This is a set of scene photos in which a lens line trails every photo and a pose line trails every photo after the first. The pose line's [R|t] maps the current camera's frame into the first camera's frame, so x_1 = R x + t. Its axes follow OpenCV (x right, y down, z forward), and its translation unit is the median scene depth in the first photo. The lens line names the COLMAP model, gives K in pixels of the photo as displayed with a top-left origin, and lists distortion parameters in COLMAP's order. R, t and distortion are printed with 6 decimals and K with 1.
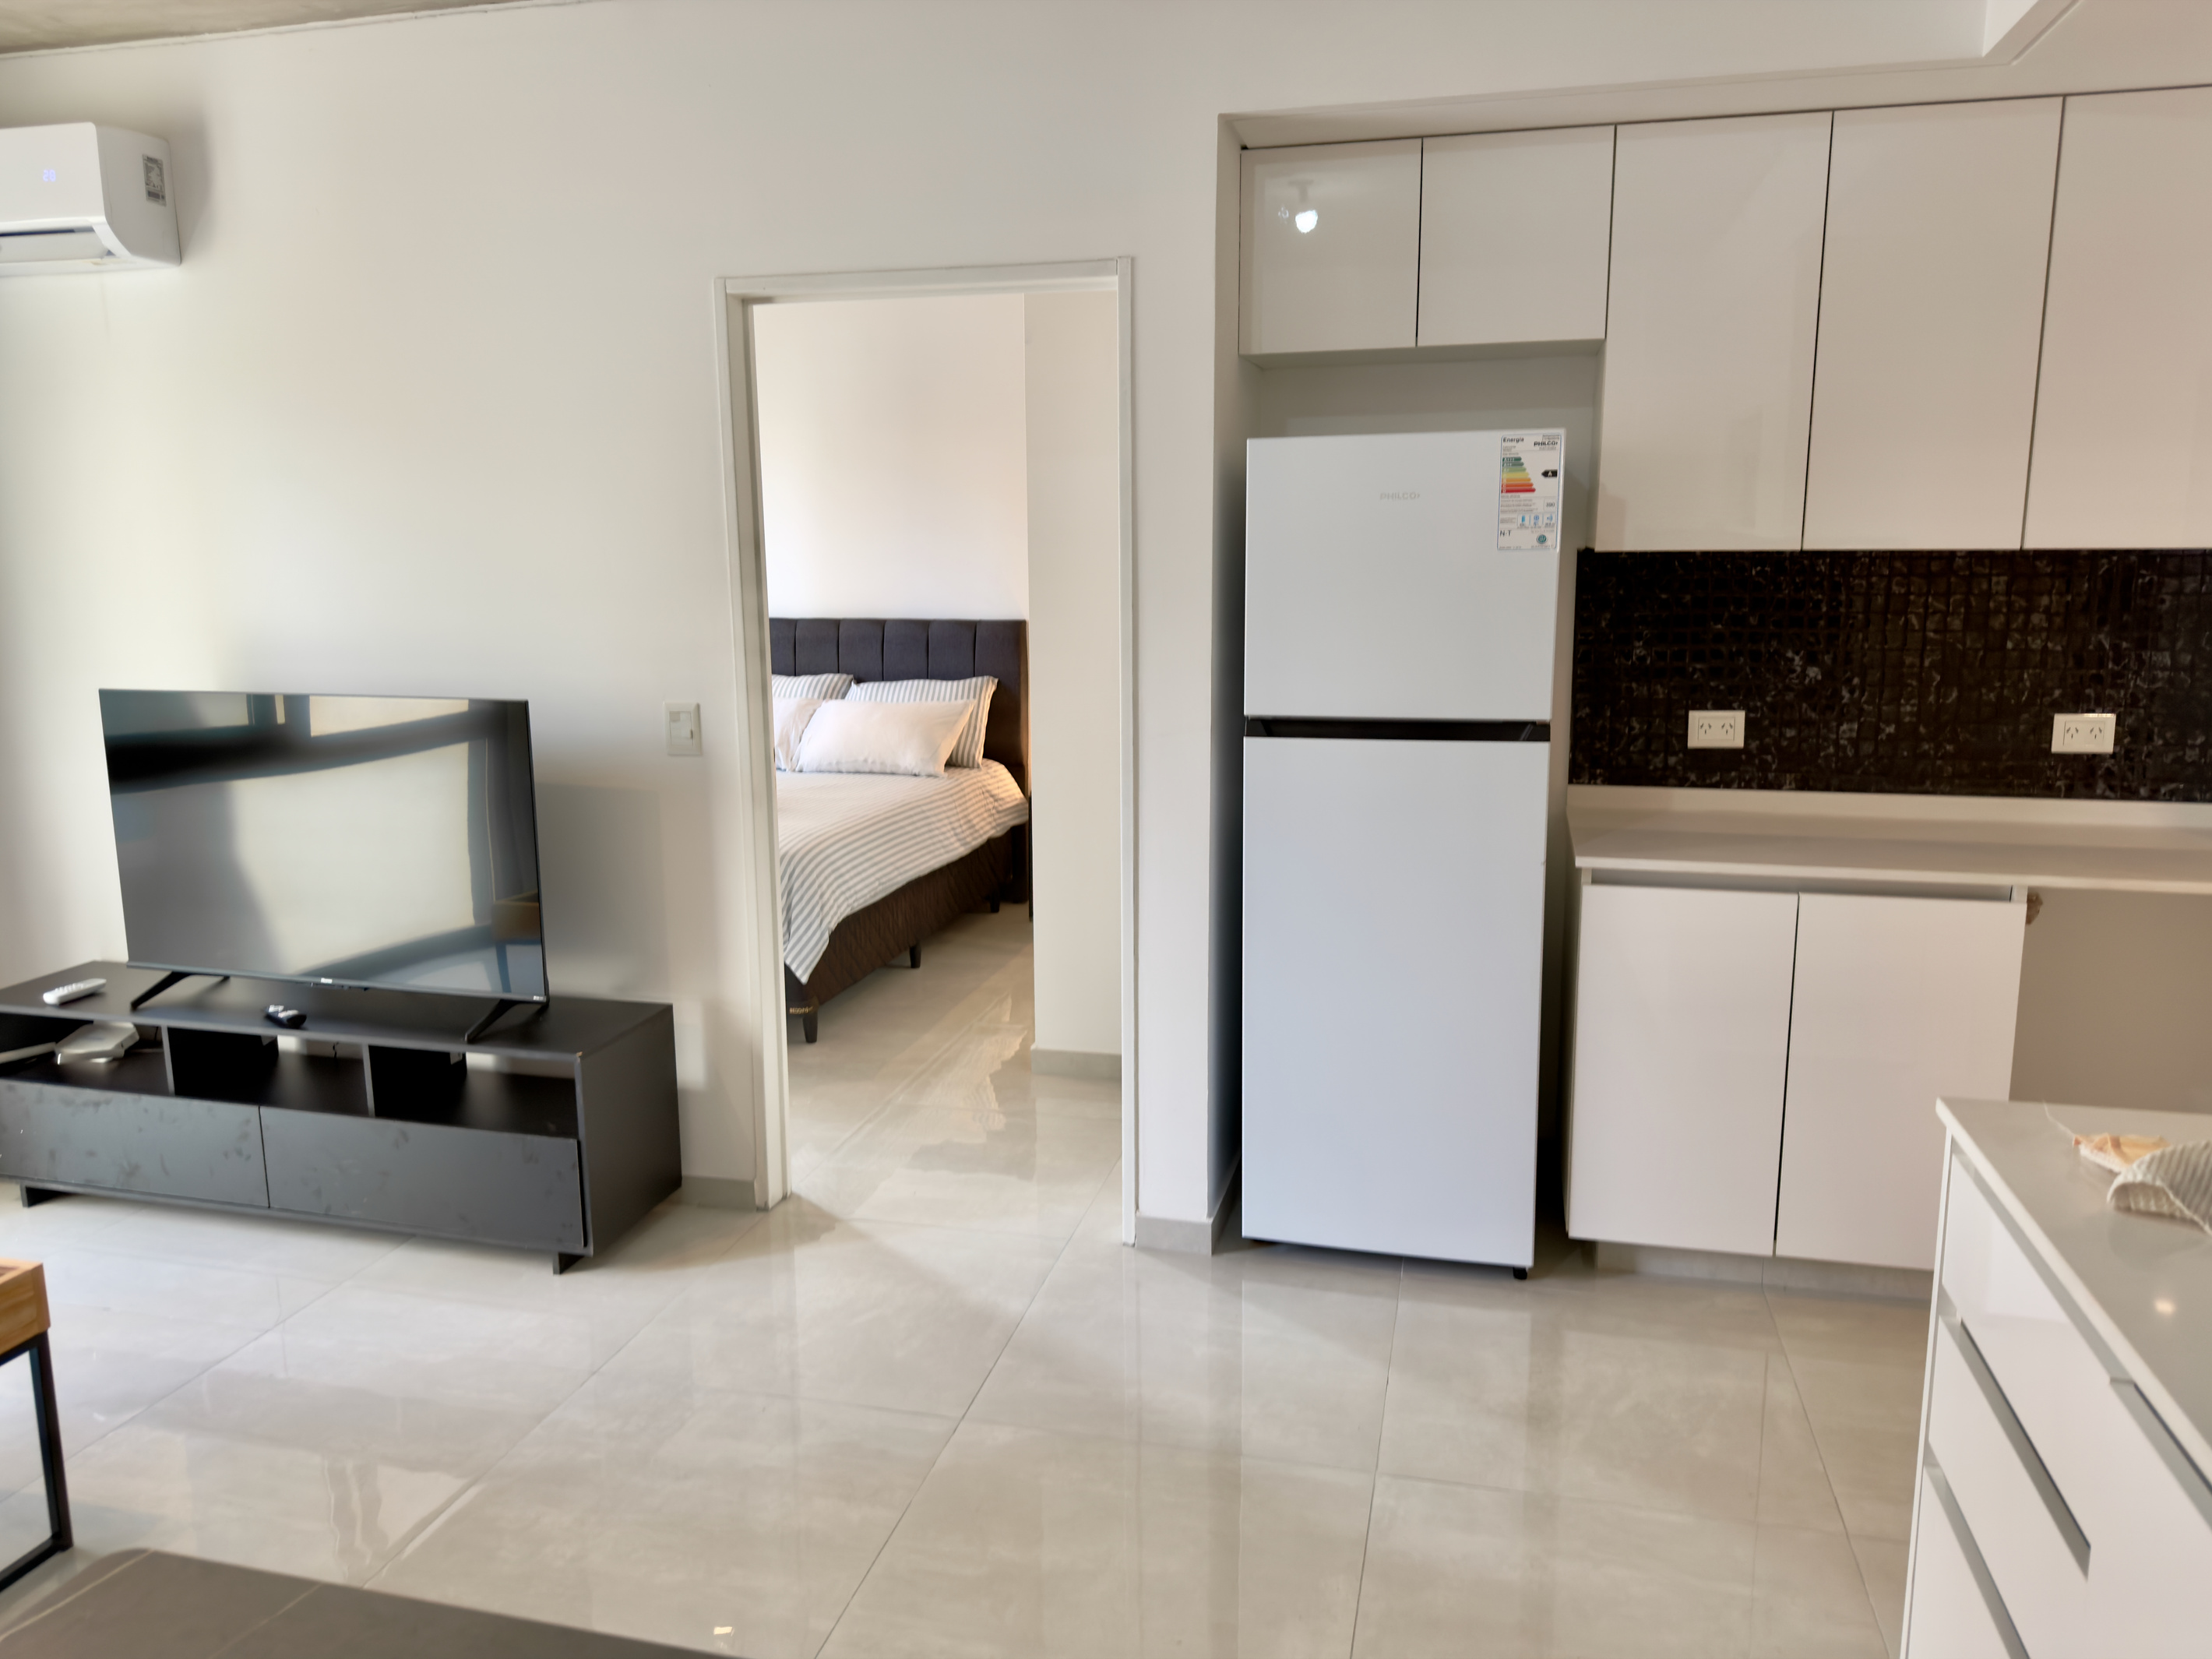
lens RADIAL K [[1558.7, 0, 1110.6], [0, 1558.7, 816.8], [0, 0, 1]] dist [0.066626, -0.079763]
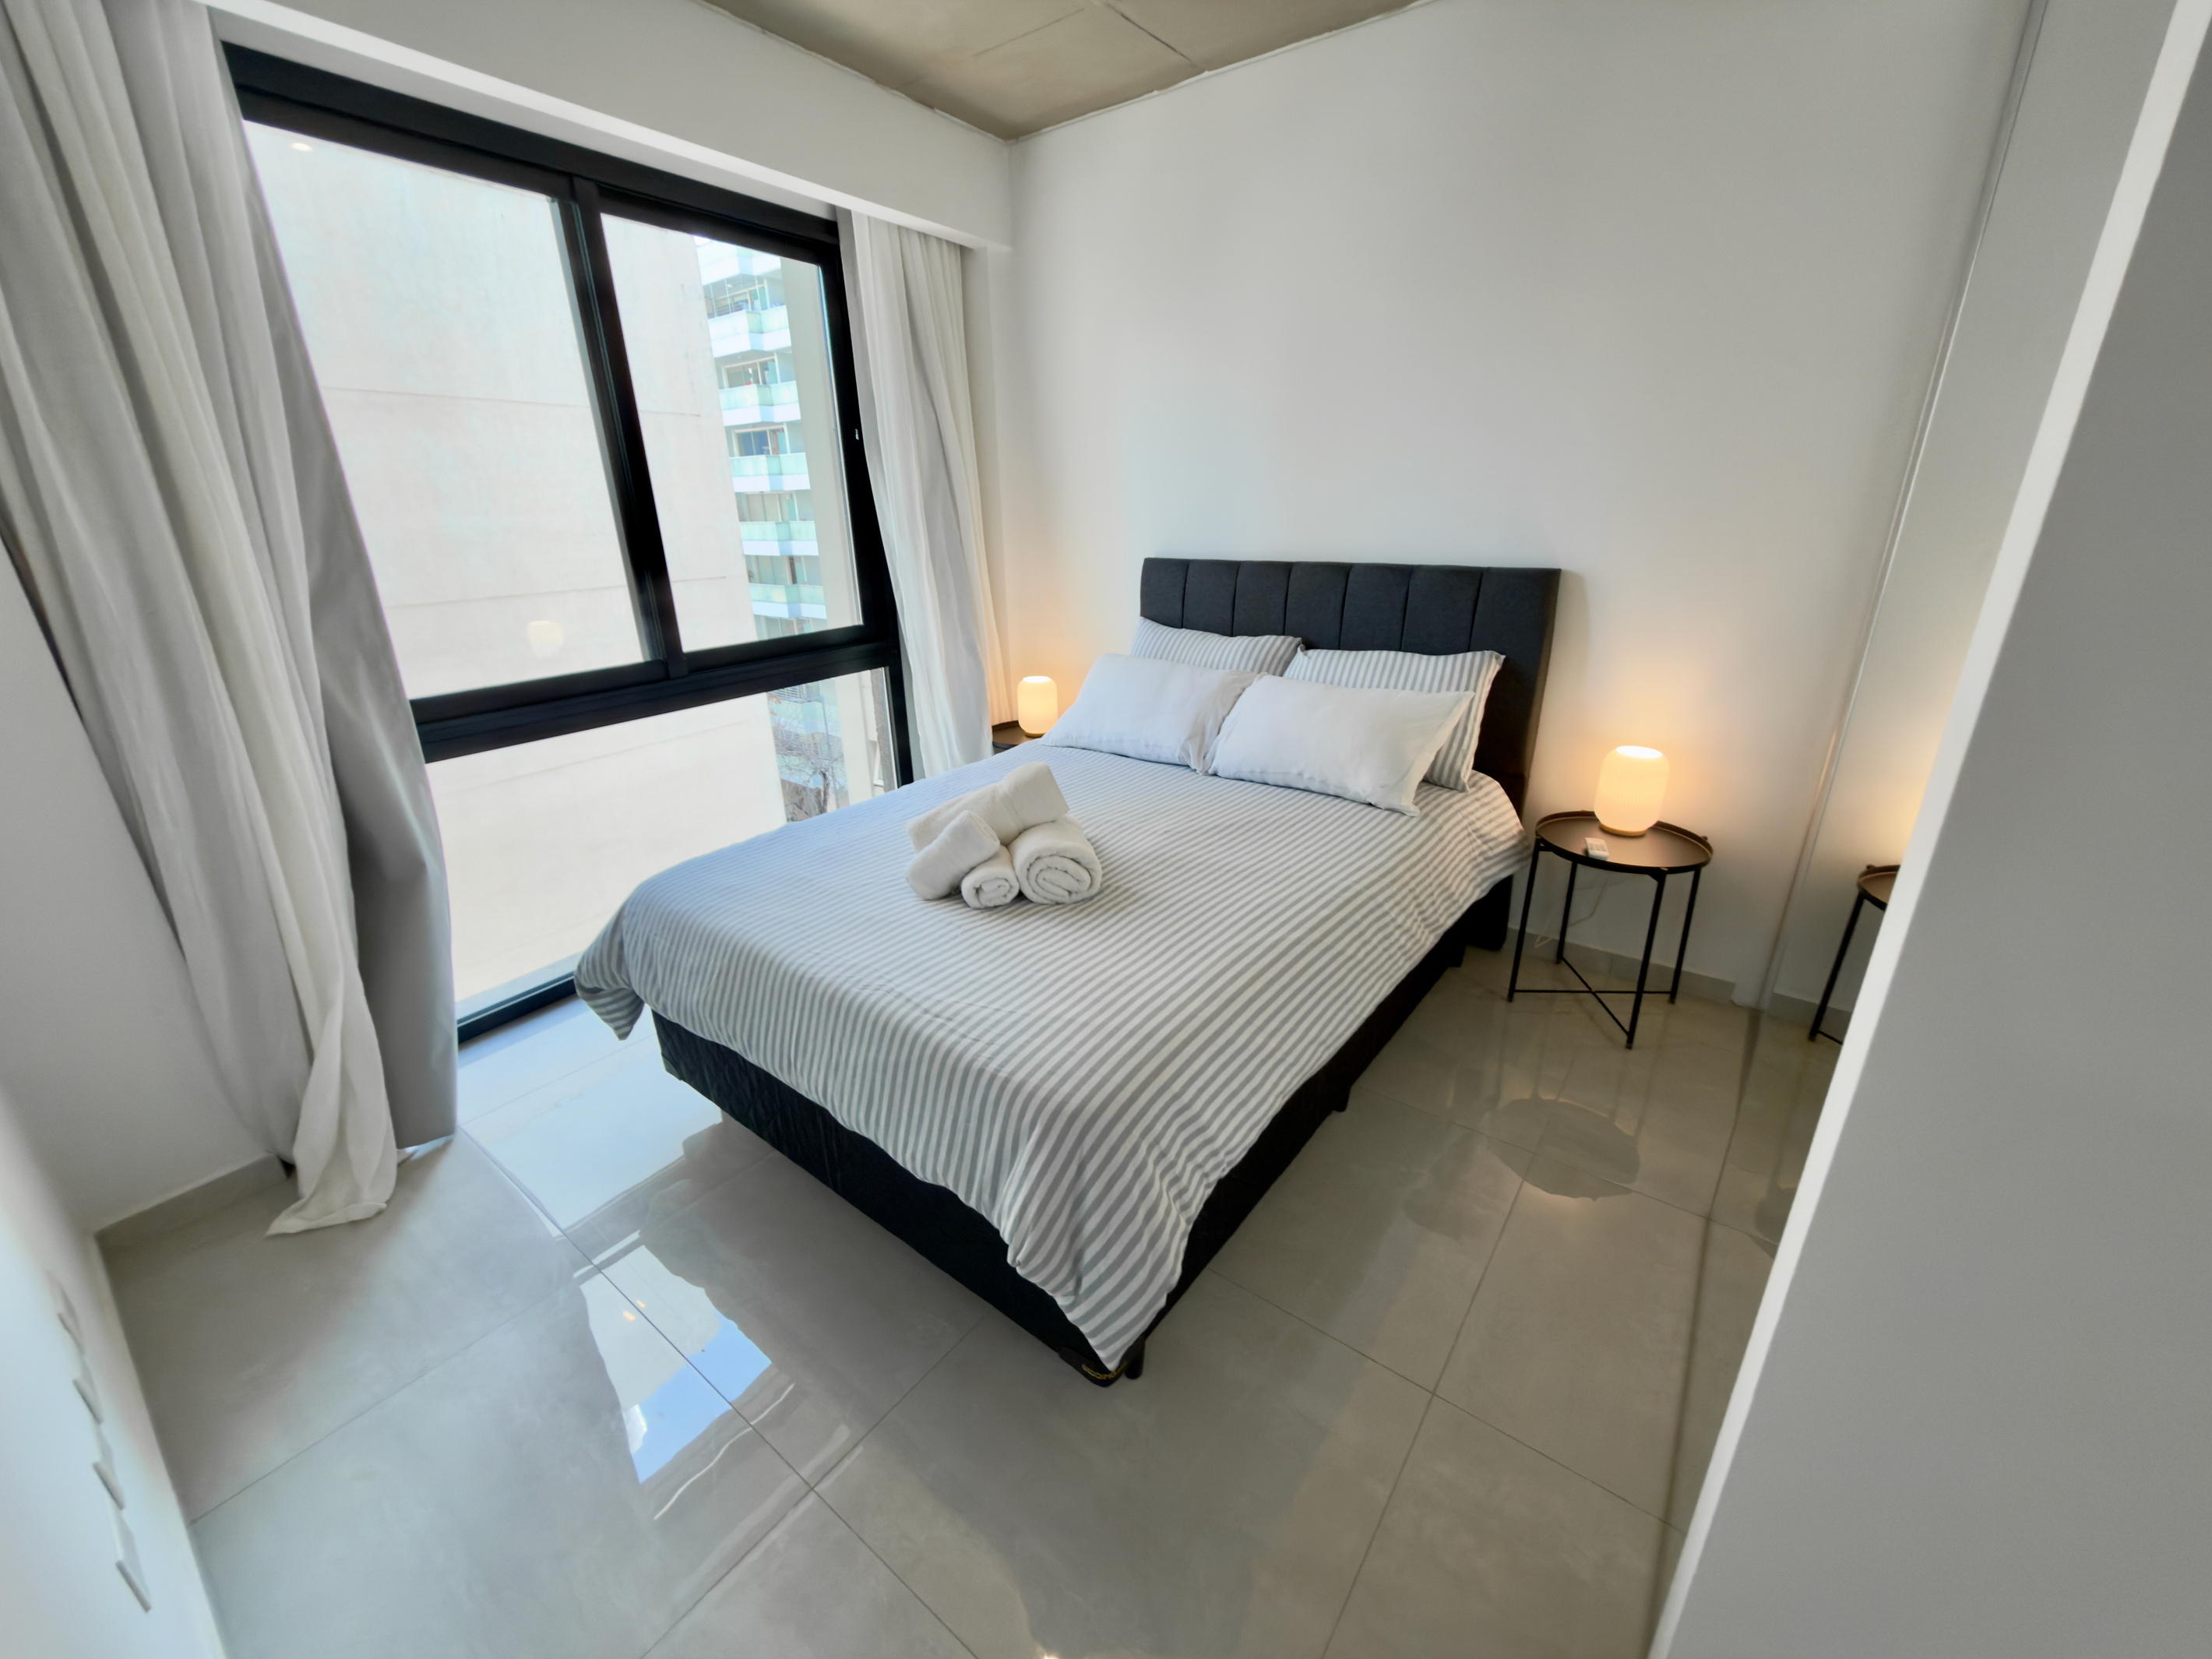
lens RADIAL K [[884.9, 0, 1095.5], [0, 884.9, 834.4], [0, 0, 1]] dist [-0.000260, 0.000715]
pose [[0.915963, 0.122715, -0.382039, -0.144845], [-0.047281, 0.978463, 0.200933, -0.147023], [0.398469, -0.165984, 0.902038, 1.011683]]
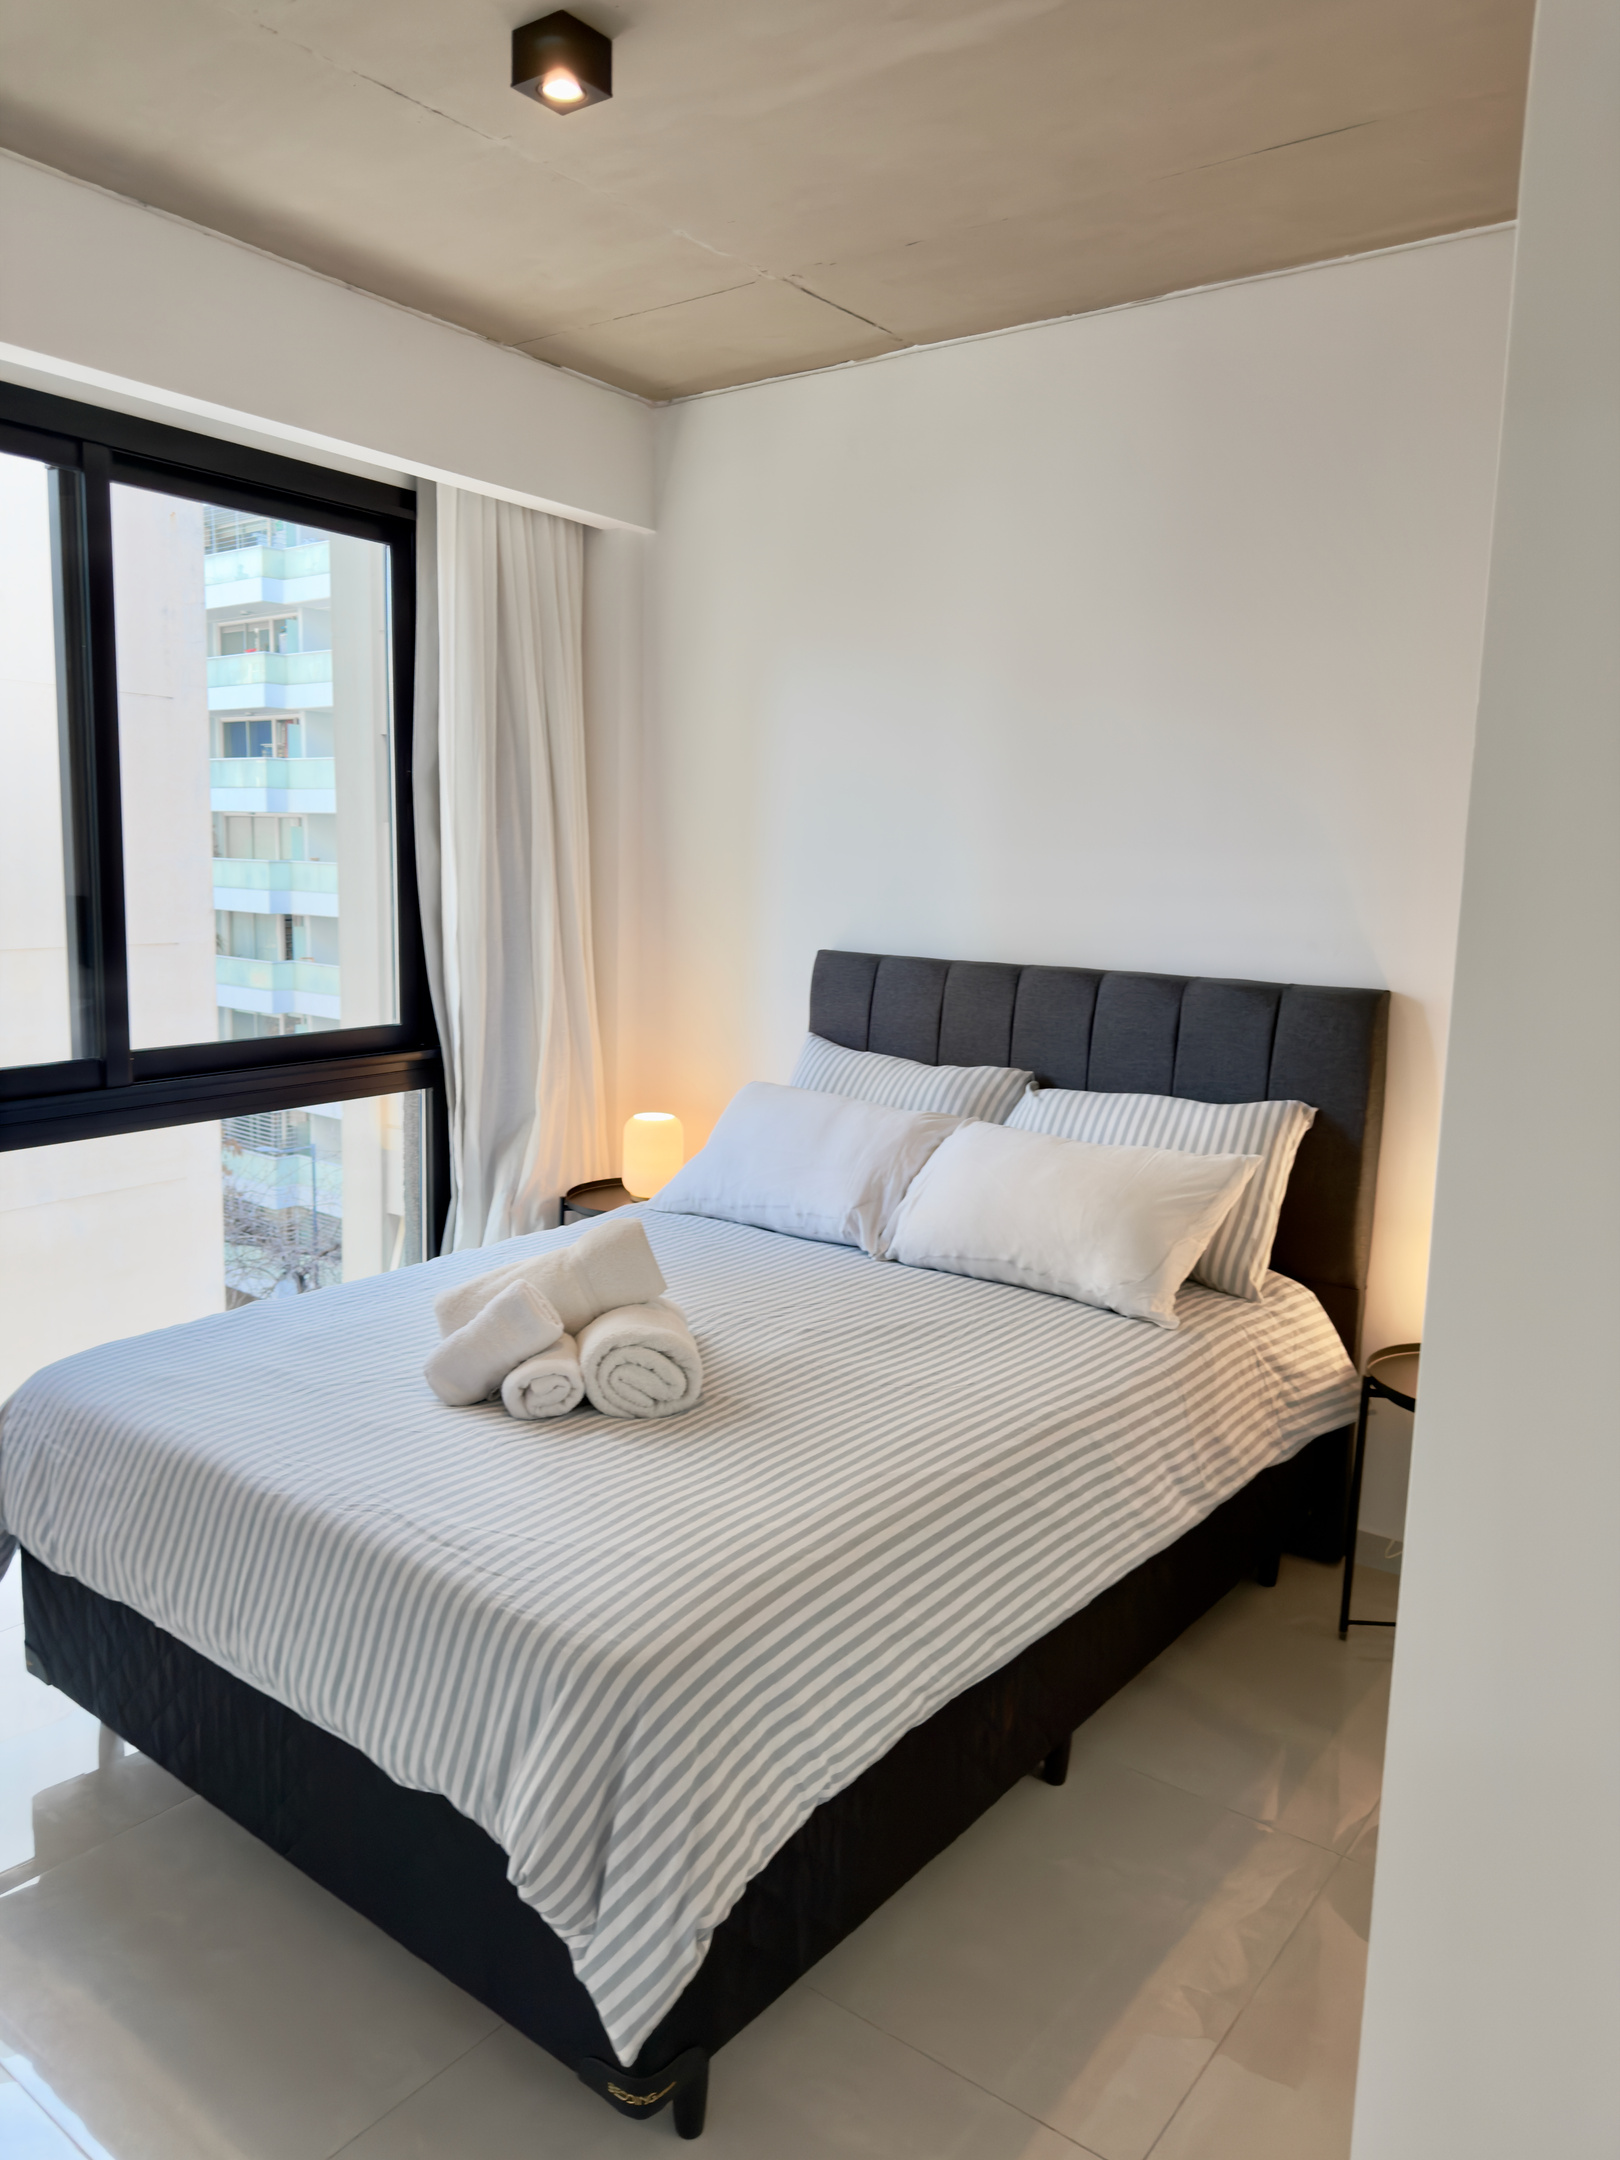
lens RADIAL K [[1522.0, 0, 767.9], [0, 1522.0, 1062.9], [0, 0, 1]] dist [0.066626, -0.079763]
pose [[0.908998, 0.078002, -0.409437, -0.060642], [-0.093811, 0.995416, -0.018636, -0.140877], [0.406106, 0.055350, 0.912148, 0.900690]]
